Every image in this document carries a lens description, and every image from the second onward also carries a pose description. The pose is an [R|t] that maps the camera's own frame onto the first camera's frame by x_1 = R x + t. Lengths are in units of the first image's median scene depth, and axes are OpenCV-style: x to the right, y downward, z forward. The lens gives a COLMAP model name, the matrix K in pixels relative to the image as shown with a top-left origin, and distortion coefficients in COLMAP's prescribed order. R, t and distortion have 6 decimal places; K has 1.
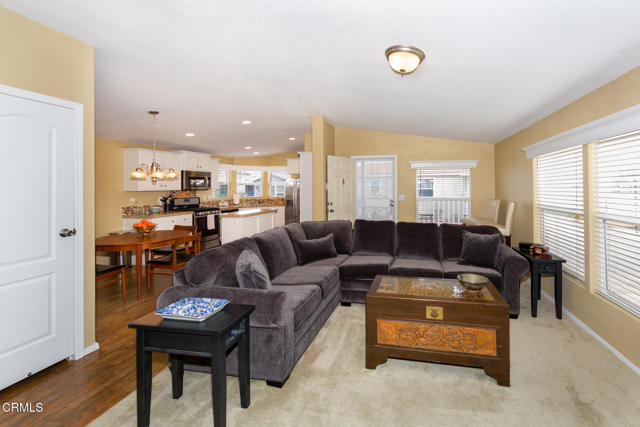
lens RADIAL K [[254.3, 0, 358.1], [0, 254.3, 185.4], [0, 0, 1]] dist [0.001176, -0.000060]
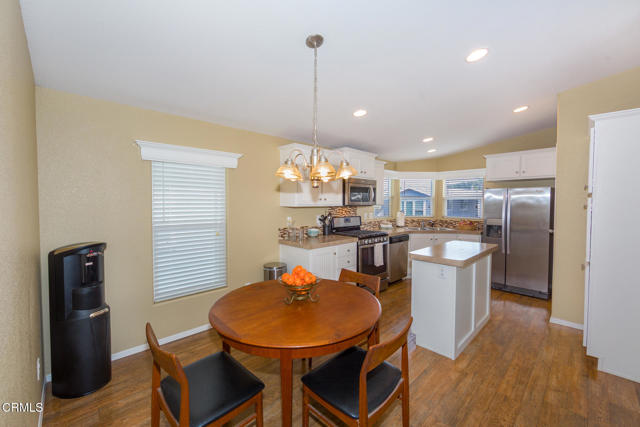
lens RADIAL K [[254.3, 0, 320.5], [0, 254.3, 213.4], [0, 0, 1]] dist [0.001176, -0.000060]
pose [[0.805666, 0.034006, -0.591393, -0.319362], [-0.006310, 0.998787, 0.048835, 0.004909], [0.592336, -0.035613, 0.804904, 0.389252]]
